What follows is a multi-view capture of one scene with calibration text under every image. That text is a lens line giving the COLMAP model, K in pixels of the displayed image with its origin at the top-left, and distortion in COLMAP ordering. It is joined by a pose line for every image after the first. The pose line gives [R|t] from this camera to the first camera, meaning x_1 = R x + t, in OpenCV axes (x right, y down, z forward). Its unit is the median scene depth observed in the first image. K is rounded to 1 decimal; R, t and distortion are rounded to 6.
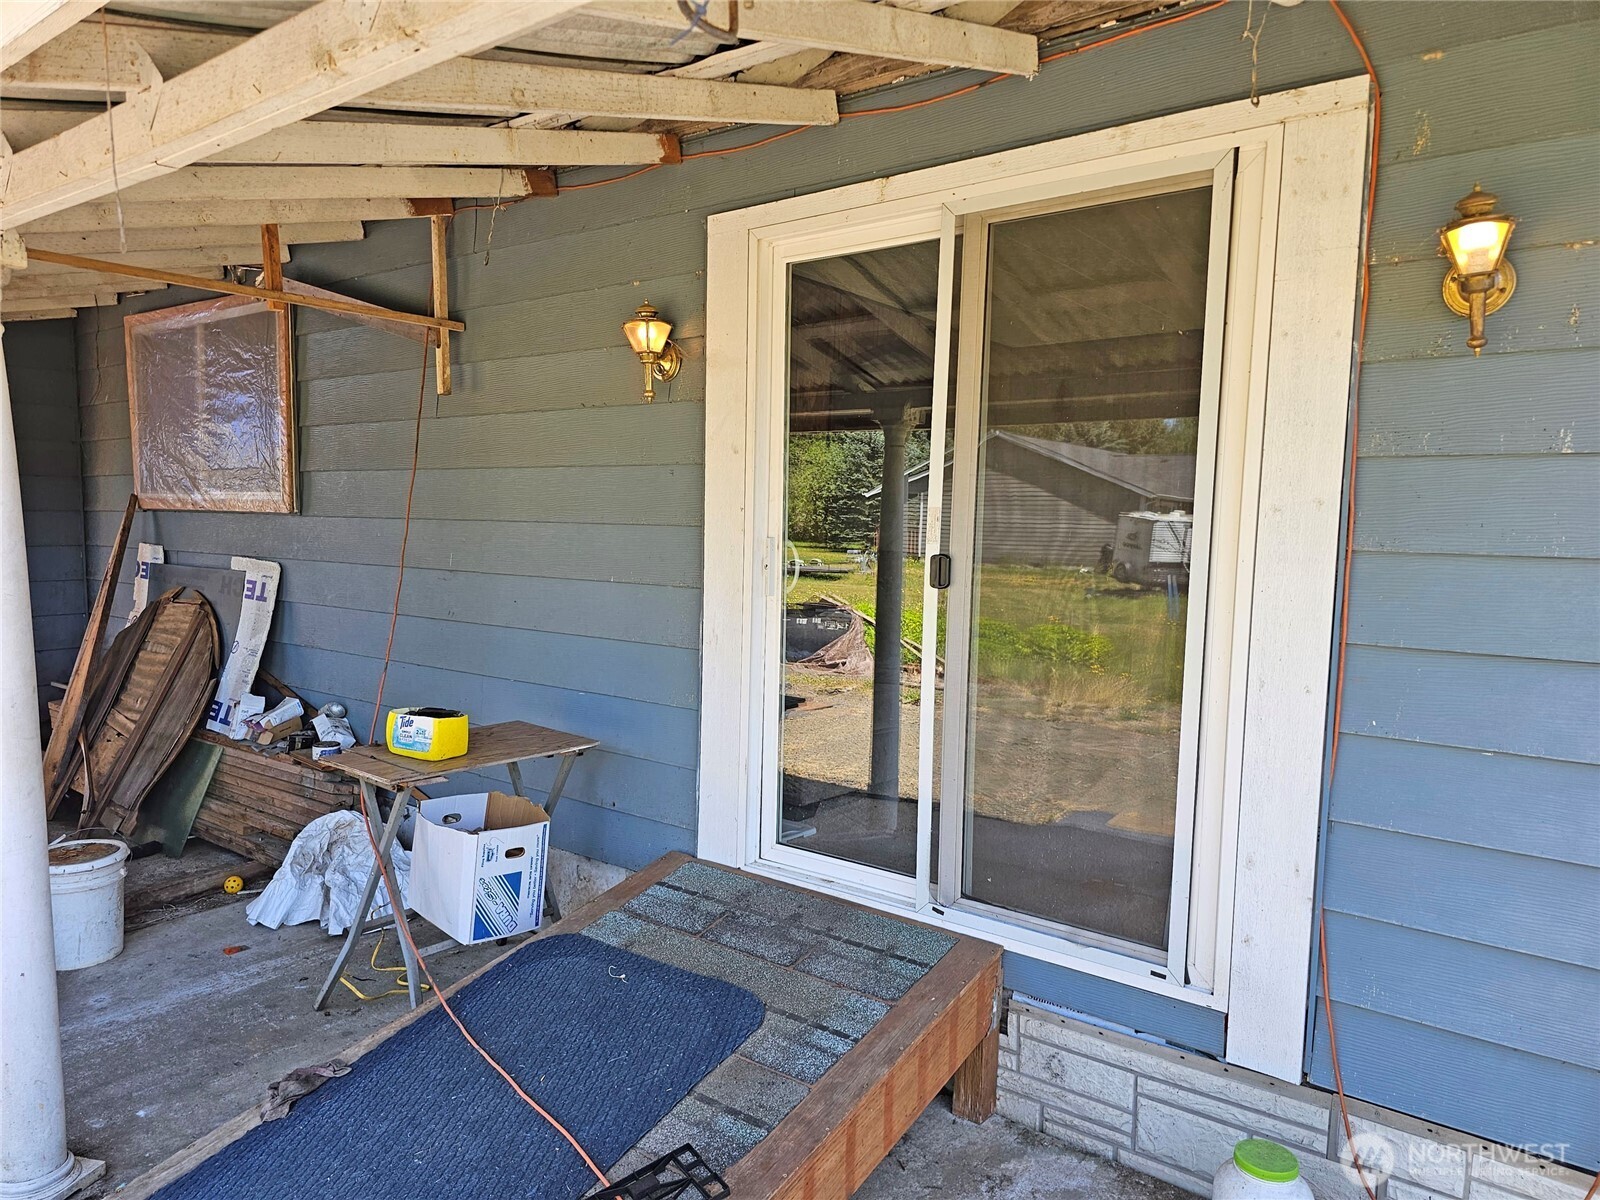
lens RADIAL K [[1087.7, 0, 790.2], [0, 1087.7, 613.2], [0, 0, 1]] dist [0.053114, -0.053171]
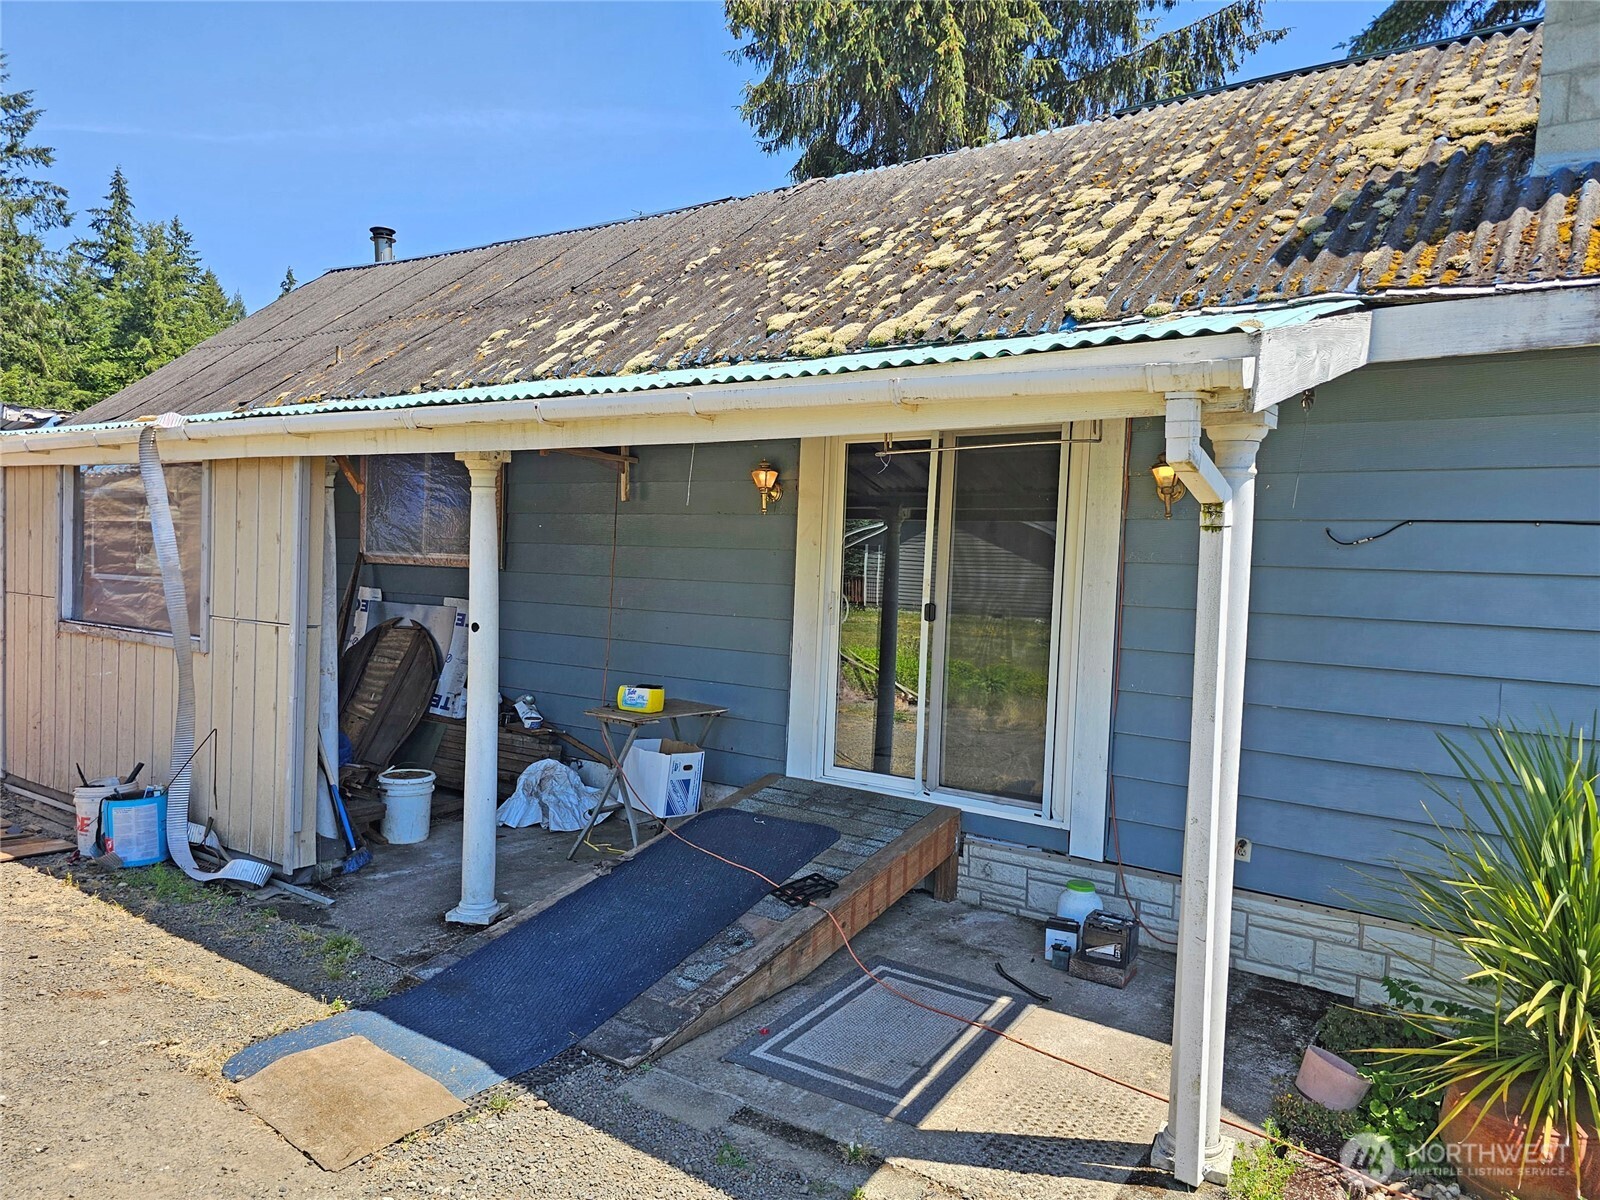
lens RADIAL K [[1087.7, 0, 801.6], [0, 1087.7, 592.7], [0, 0, 1]] dist [0.053114, -0.053171]
pose [[0.998917, 0.019152, 0.042395, -0.152390], [-0.016376, 0.997758, -0.064884, 0.049350], [-0.043543, 0.064119, 0.996992, -0.808773]]
